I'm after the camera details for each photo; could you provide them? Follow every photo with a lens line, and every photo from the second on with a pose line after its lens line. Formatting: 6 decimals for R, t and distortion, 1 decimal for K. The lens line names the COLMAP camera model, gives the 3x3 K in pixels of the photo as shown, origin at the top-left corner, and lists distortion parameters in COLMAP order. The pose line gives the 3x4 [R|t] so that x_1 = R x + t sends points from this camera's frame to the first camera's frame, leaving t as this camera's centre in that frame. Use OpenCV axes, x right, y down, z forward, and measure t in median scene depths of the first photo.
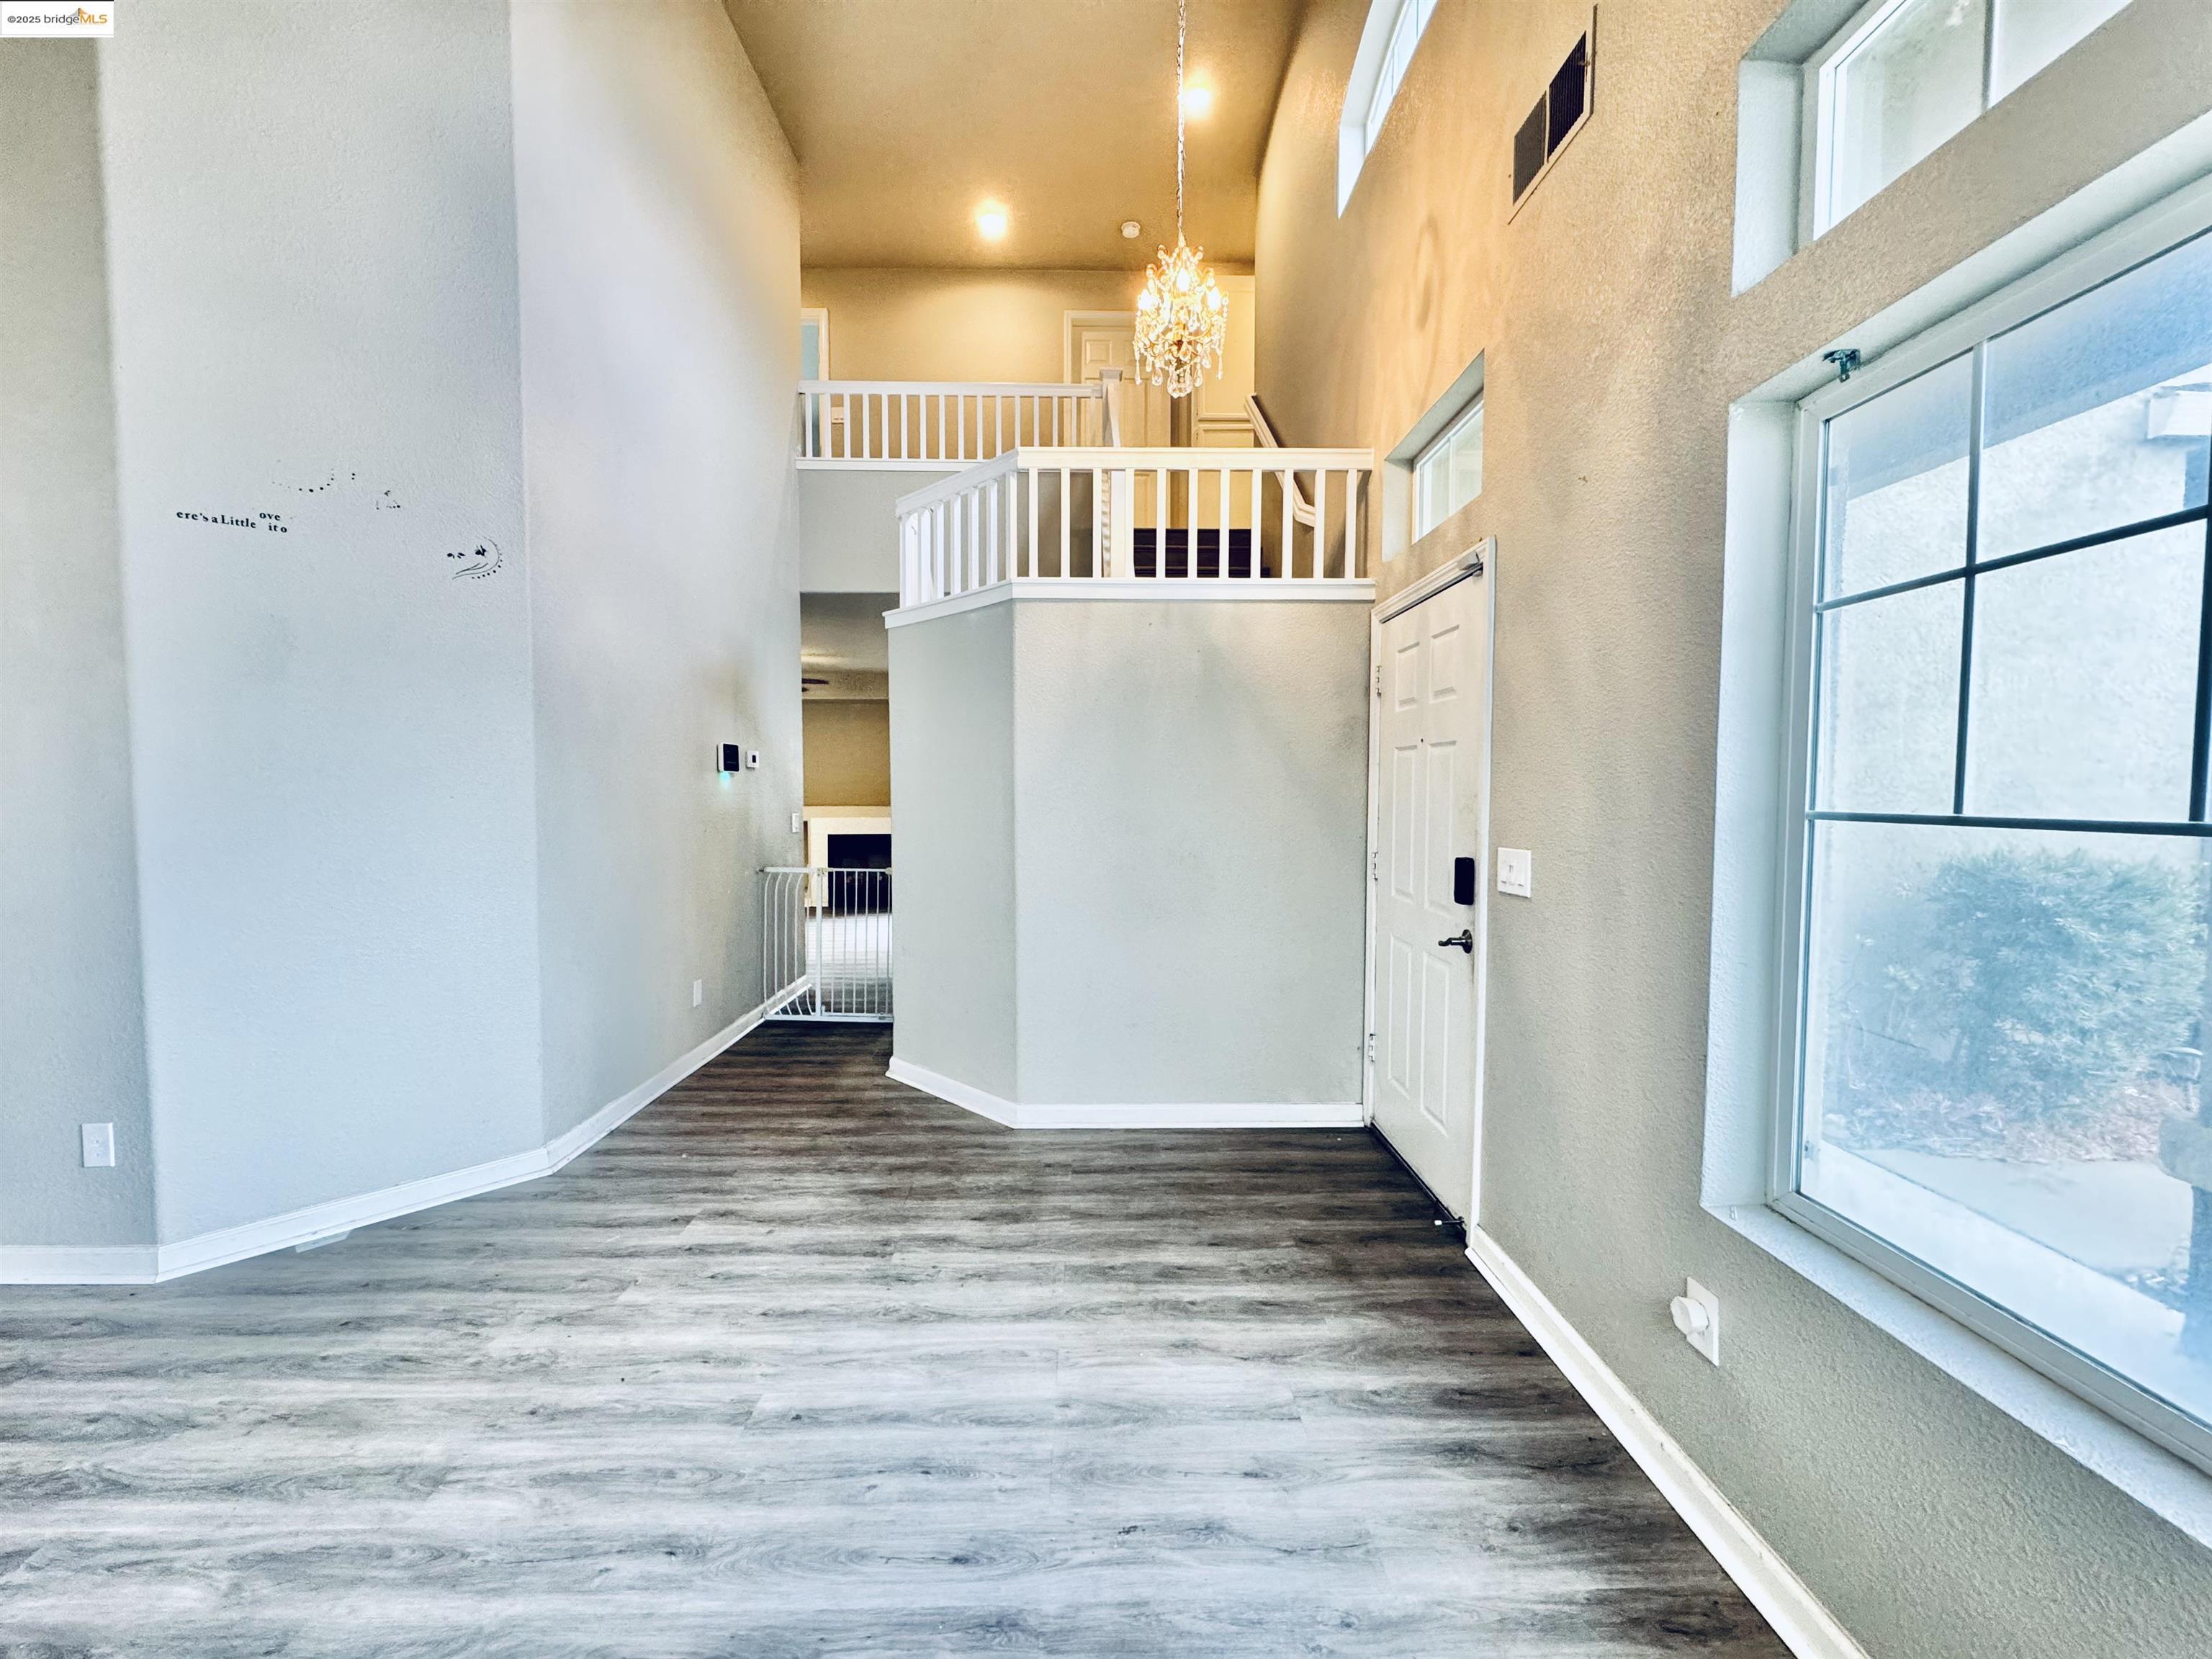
lens RADIAL K [[880.1, 0, 1106.4], [0, 880.1, 831.8], [0, 0, 1]] dist [-0.002238, -0.000041]
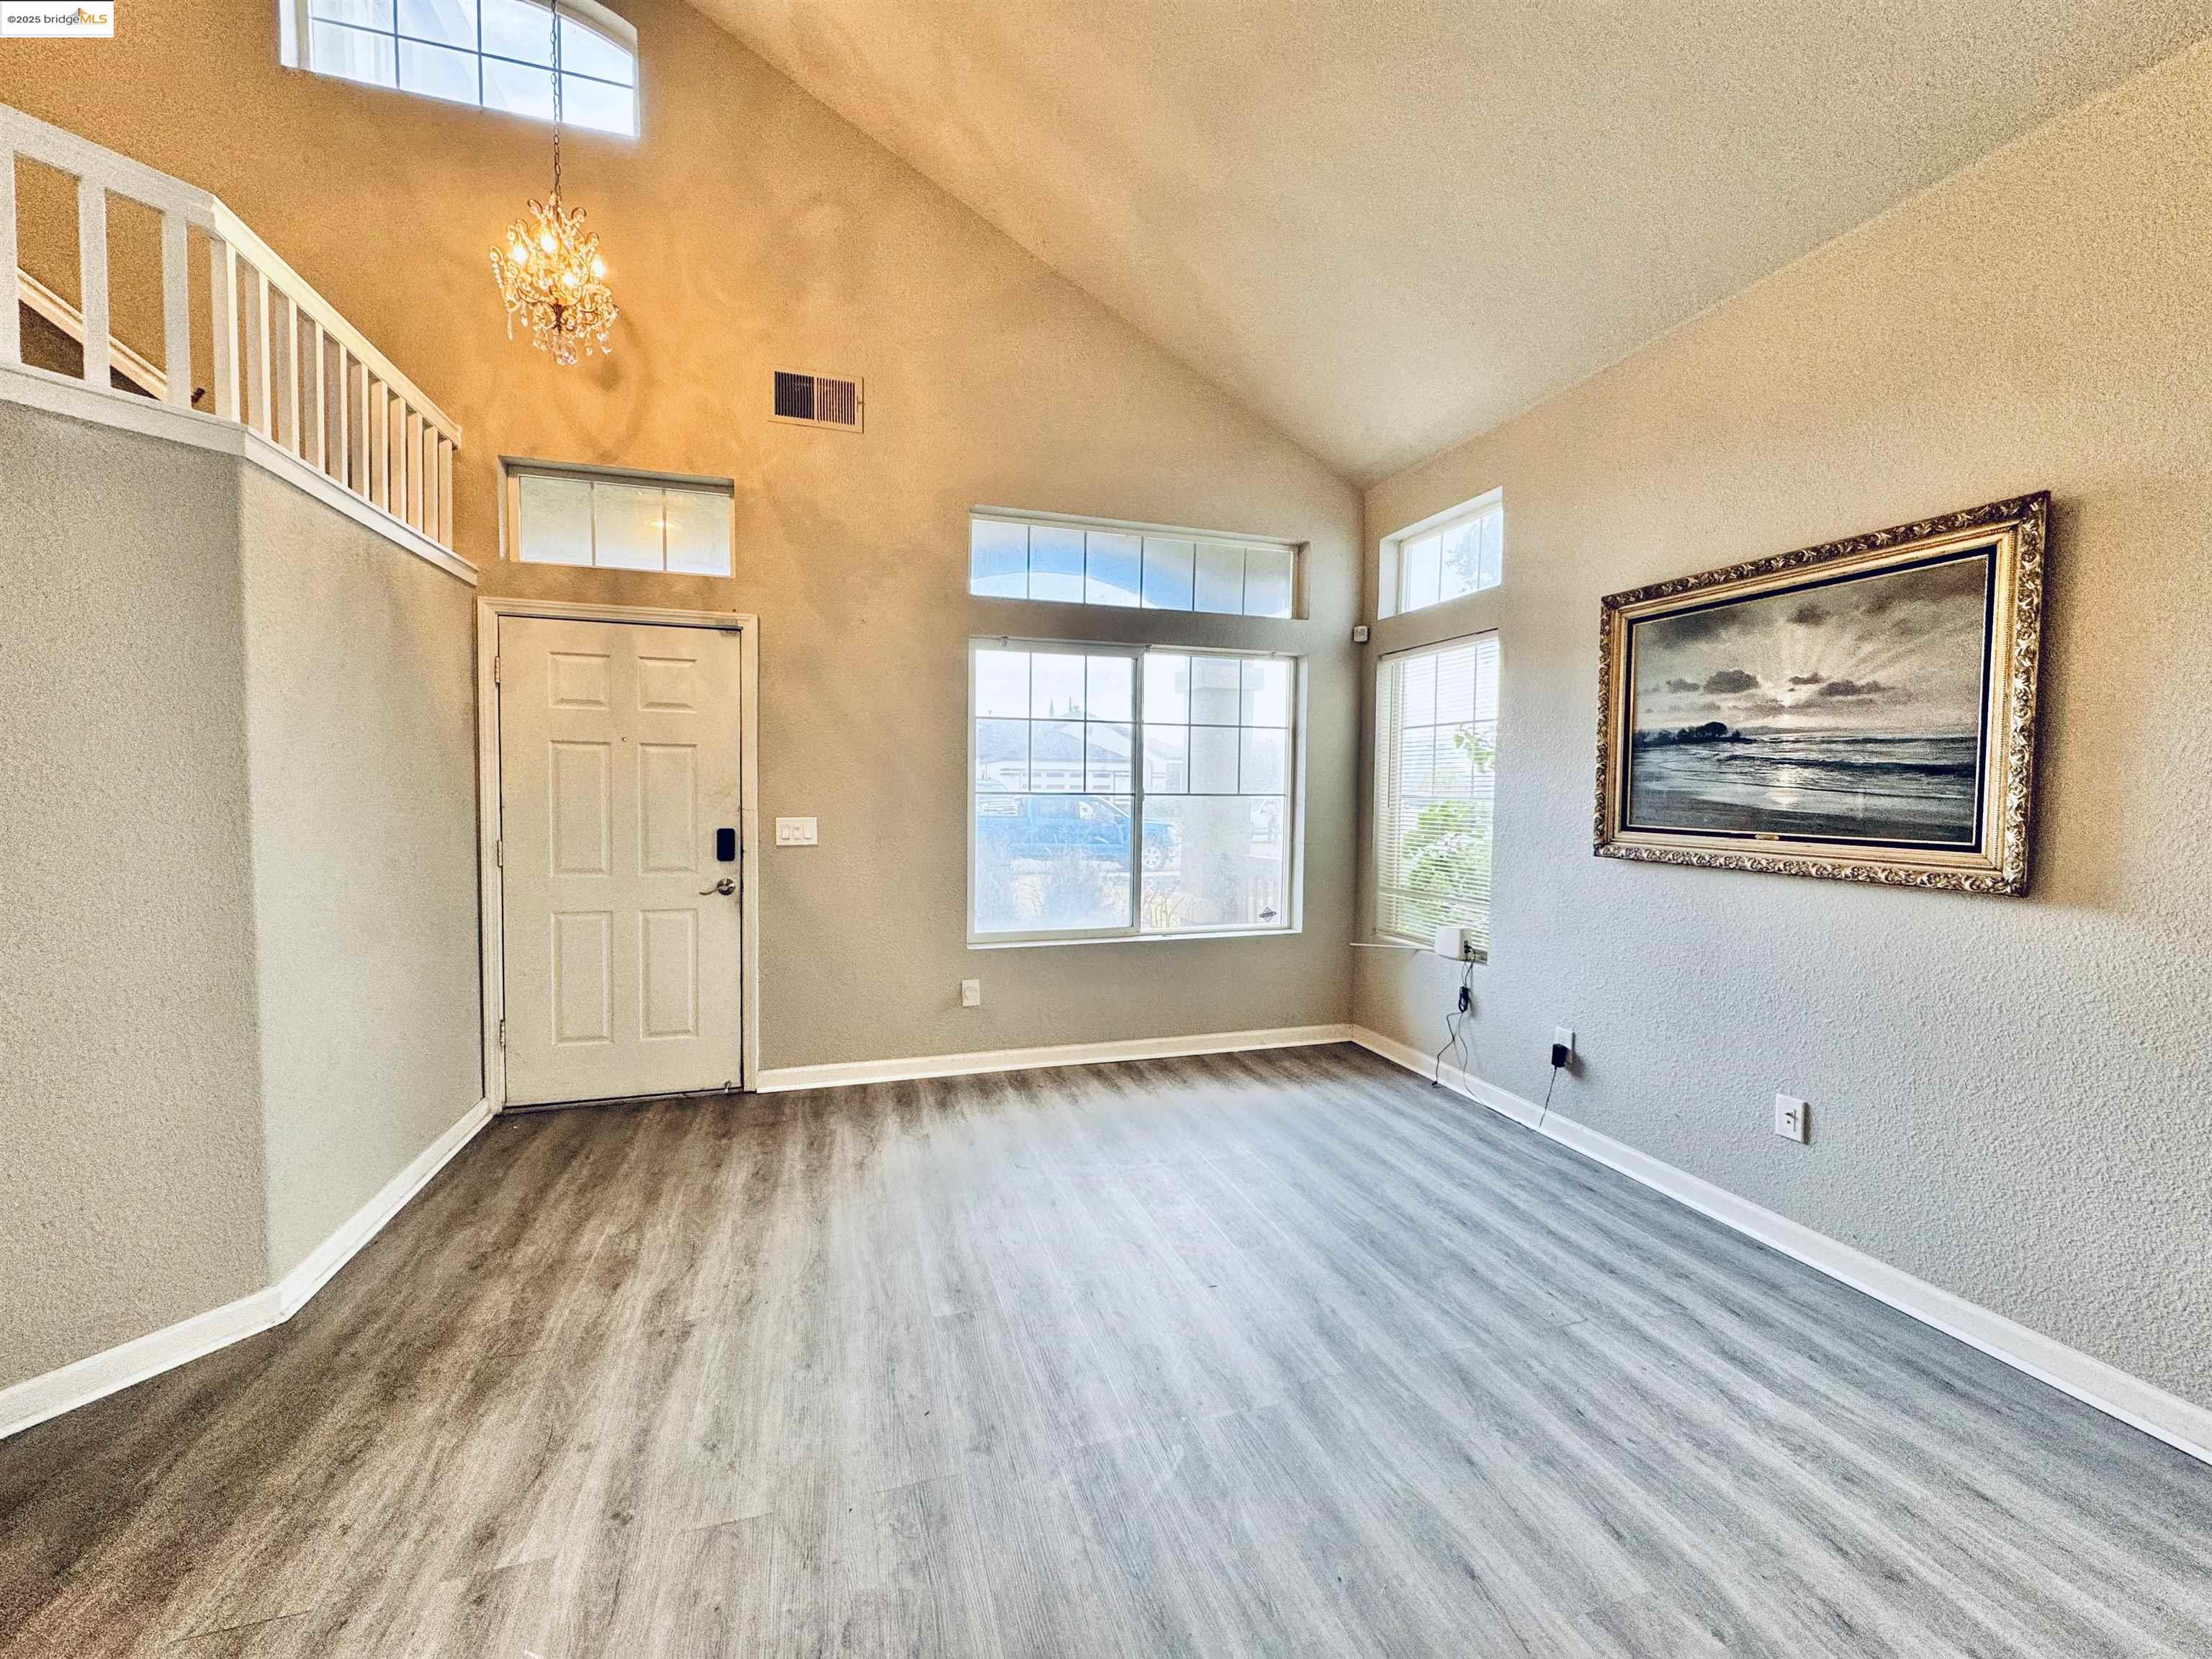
lens RADIAL K [[880.1, 0, 1106.6], [0, 880.1, 825.3], [0, 0, 1]] dist [-0.002238, -0.000041]
pose [[-0.284599, -0.046065, 0.957539, -1.128876], [0.033289, 0.997768, 0.057894, -0.037762], [-0.958068, 0.048352, -0.282430, 0.806188]]
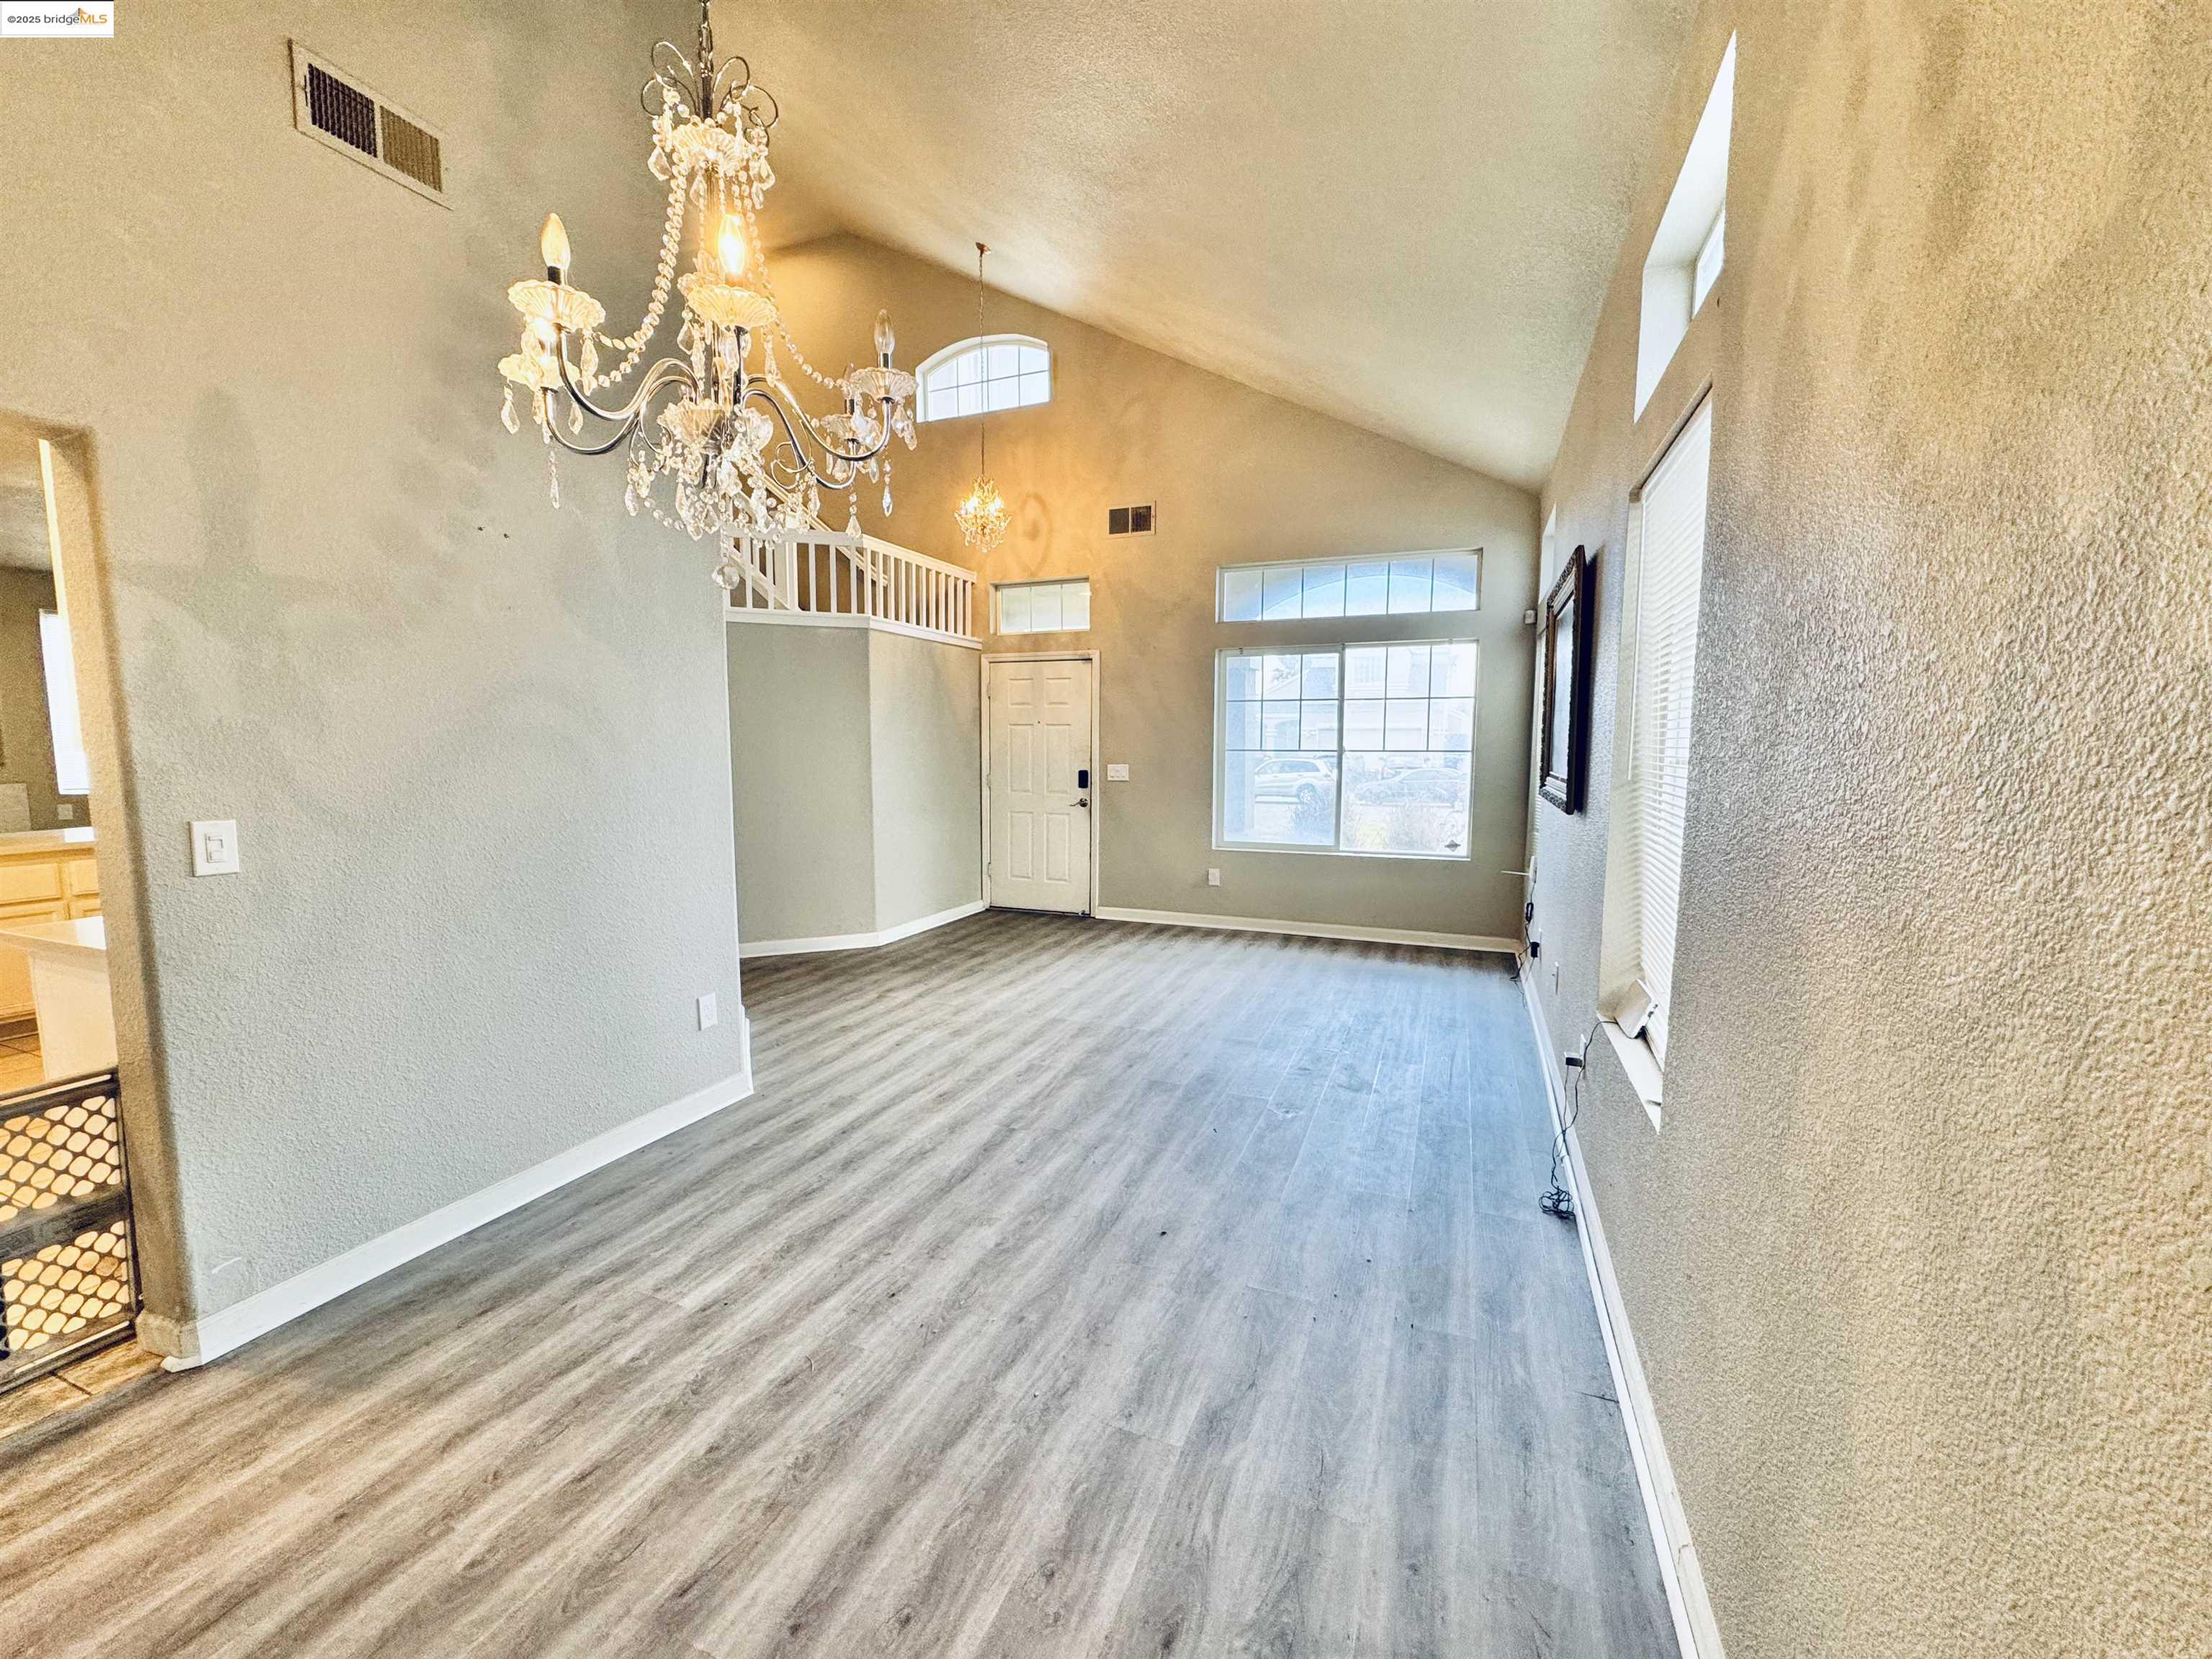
lens RADIAL K [[880.1, 0, 1112.4], [0, 880.1, 825.3], [0, 0, 1]] dist [-0.002238, -0.000041]
pose [[0.386858, -0.084885, 0.918224, -1.942646], [0.040520, 0.996357, 0.075036, 0.000059], [-0.921248, 0.008178, 0.388889, -0.084585]]
